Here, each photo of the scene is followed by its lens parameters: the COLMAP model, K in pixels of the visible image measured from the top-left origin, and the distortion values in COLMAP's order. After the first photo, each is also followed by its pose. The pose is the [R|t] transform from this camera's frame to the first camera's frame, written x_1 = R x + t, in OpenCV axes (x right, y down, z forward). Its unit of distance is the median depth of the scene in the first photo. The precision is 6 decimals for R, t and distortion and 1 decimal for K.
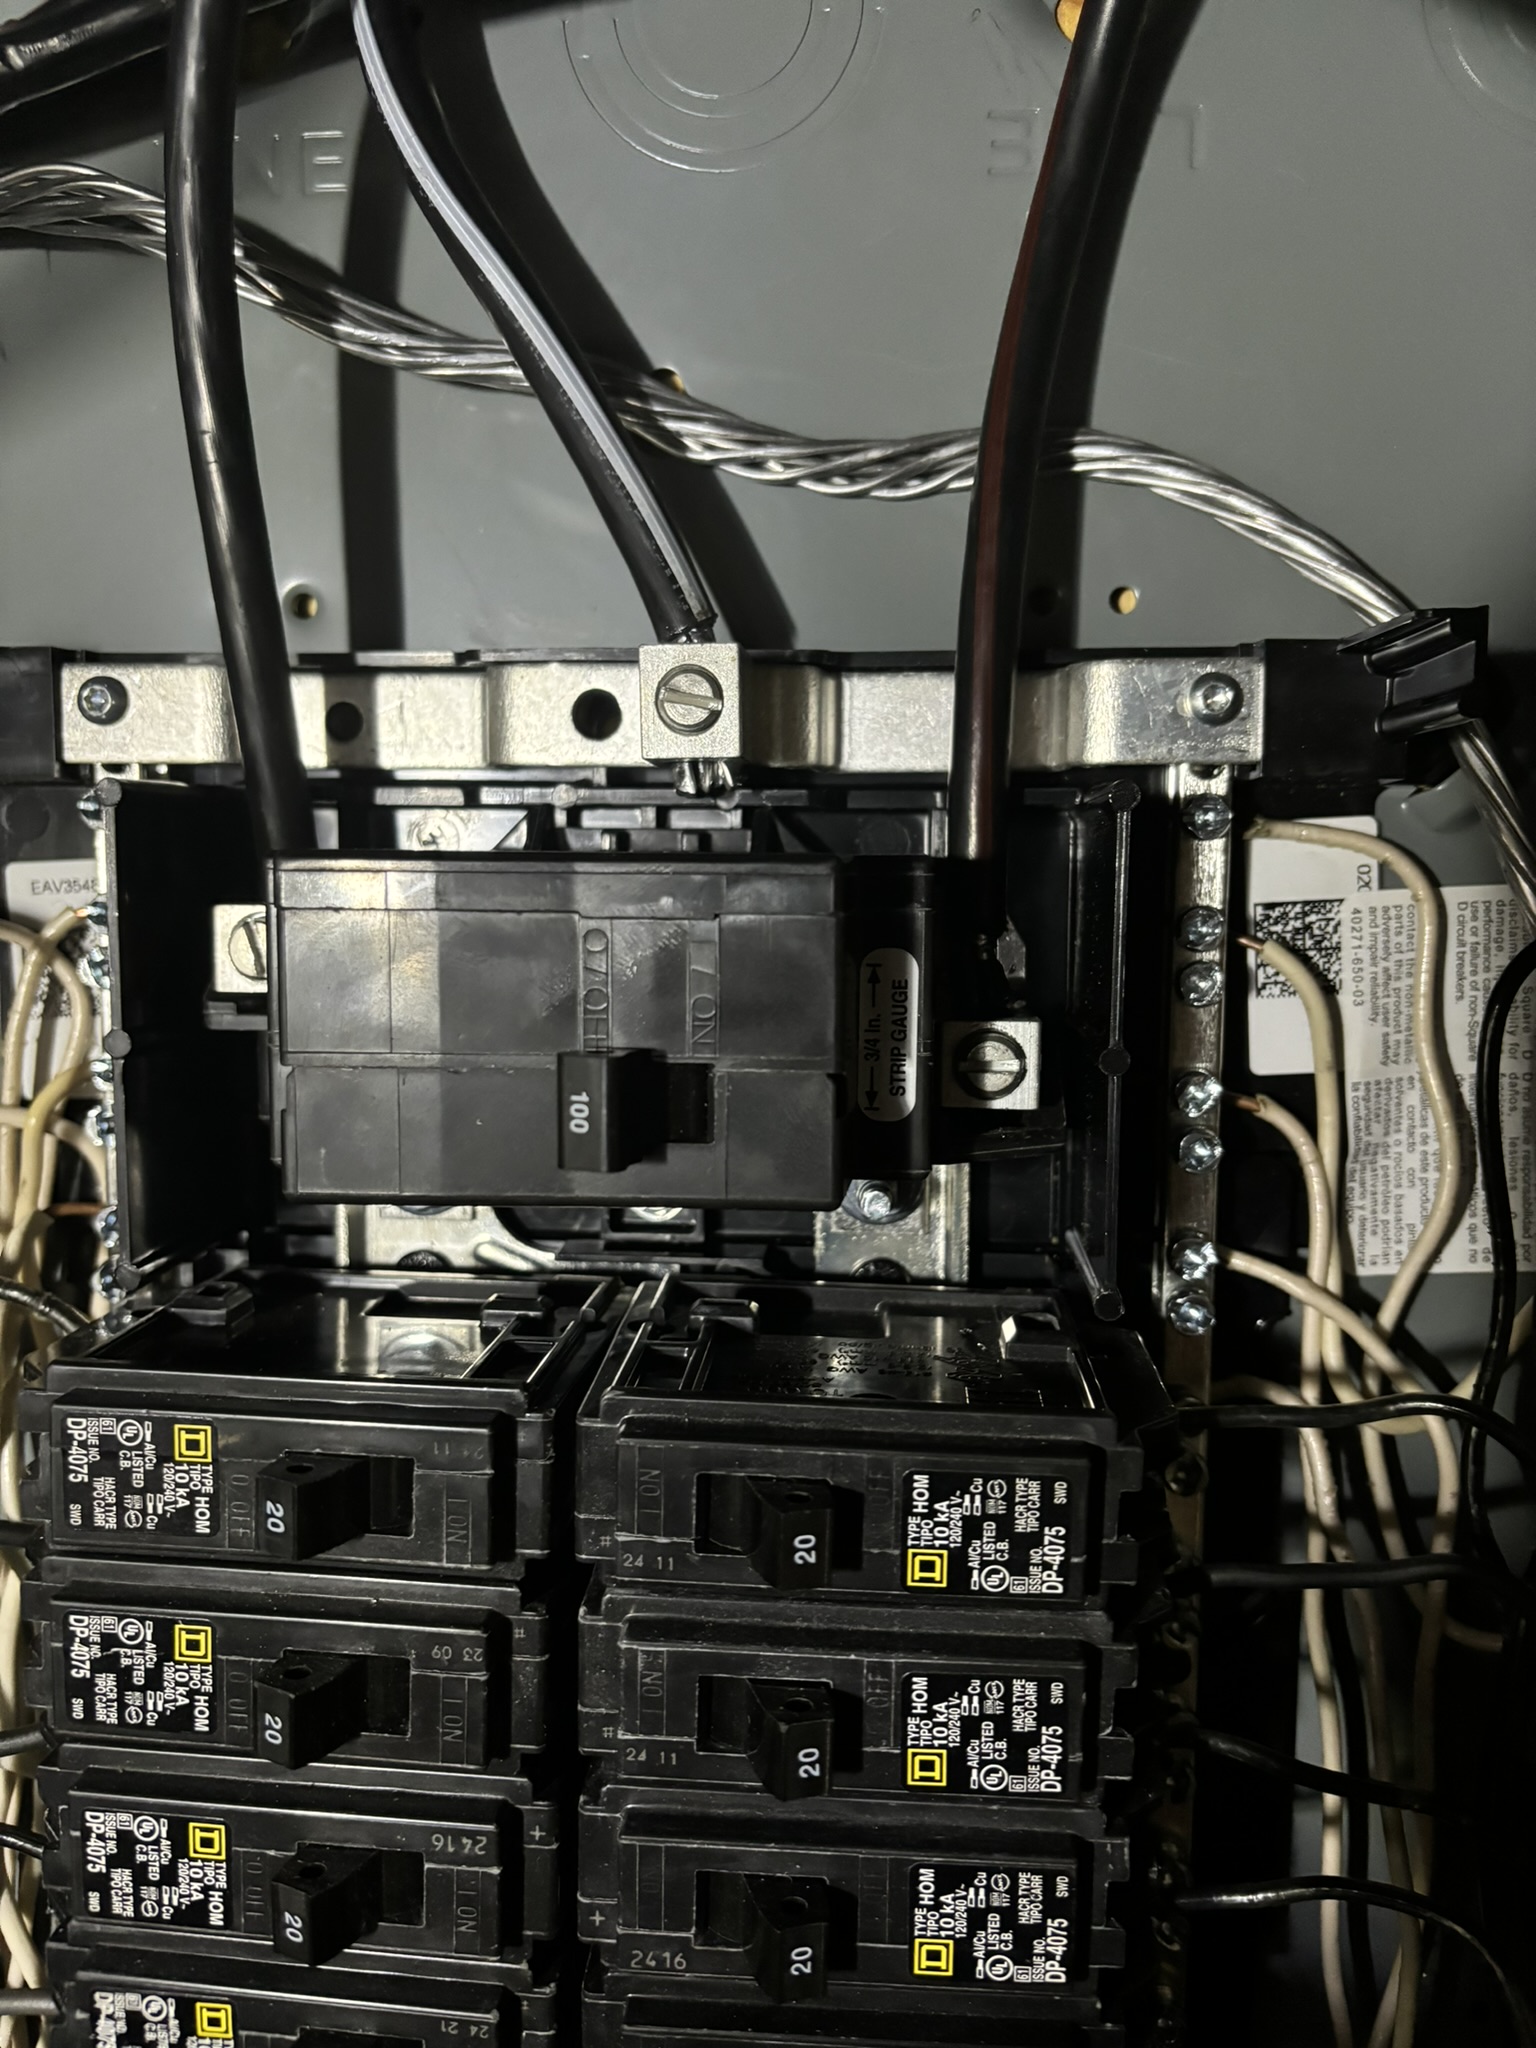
lens RADIAL K [[1571.6, 0, 810.5], [0, 1571.6, 1028.4], [0, 0, 1]] dist [0.018082, -0.041744]
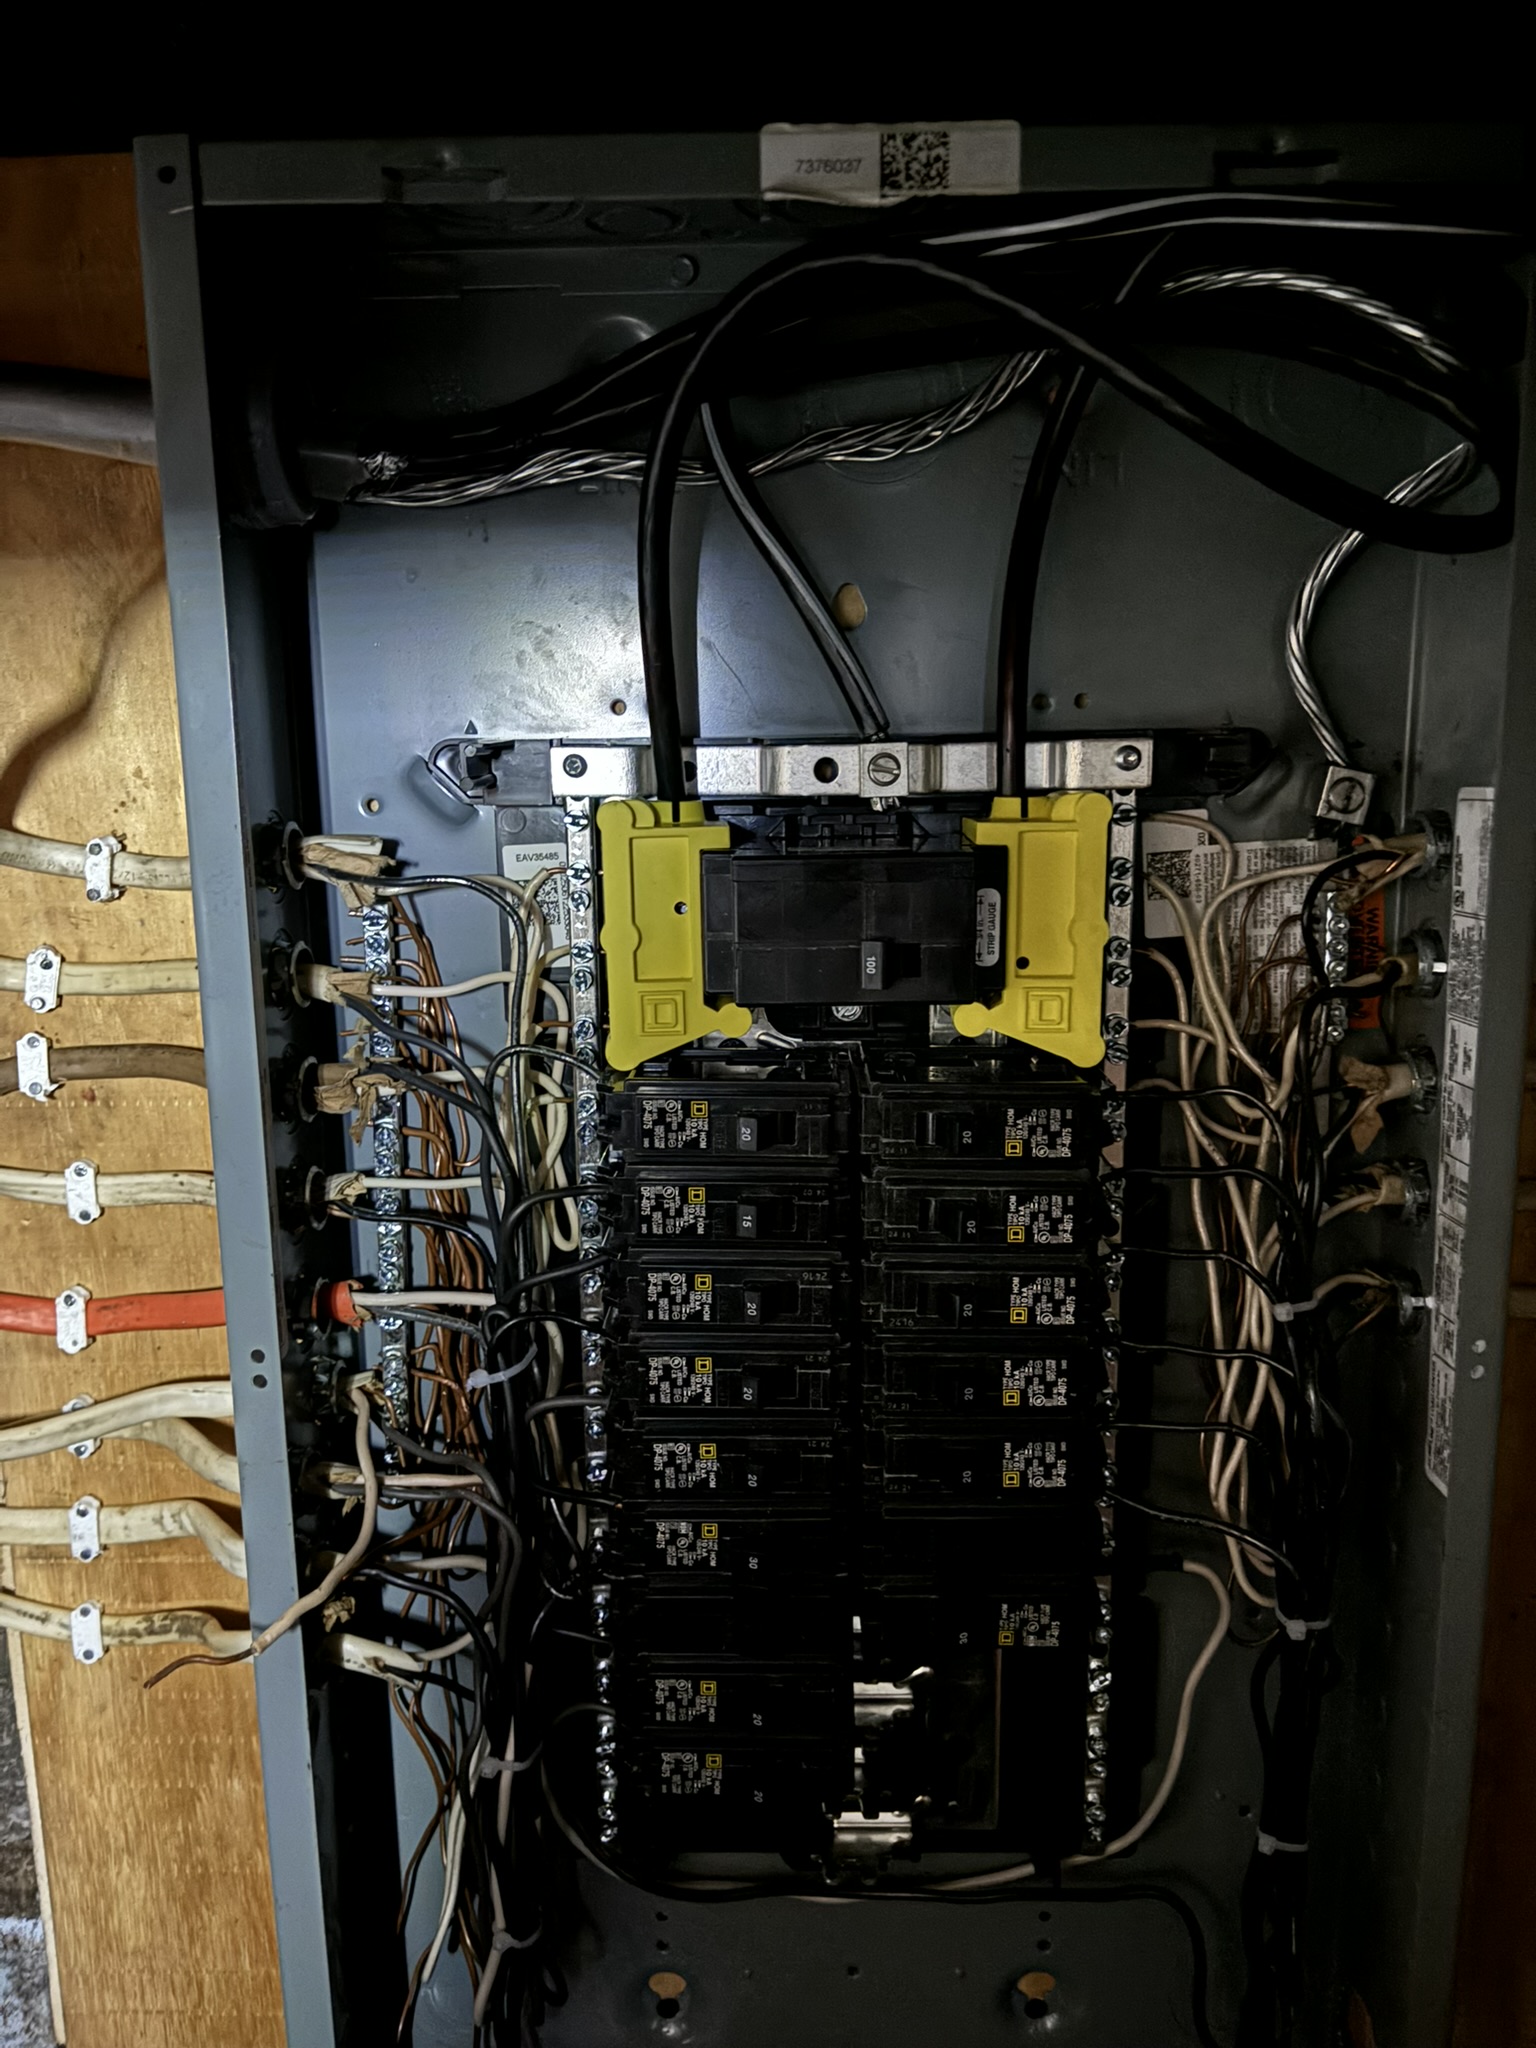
lens RADIAL K [[1571.6, 0, 768.2], [0, 1571.6, 1019.5], [0, 0, 1]] dist [0.018082, -0.041744]
pose [[0.998456, -0.027160, 0.048463, -0.323251], [0.023516, 0.996963, 0.074243, -0.030753], [-0.050332, -0.072989, 0.996062, -1.054601]]
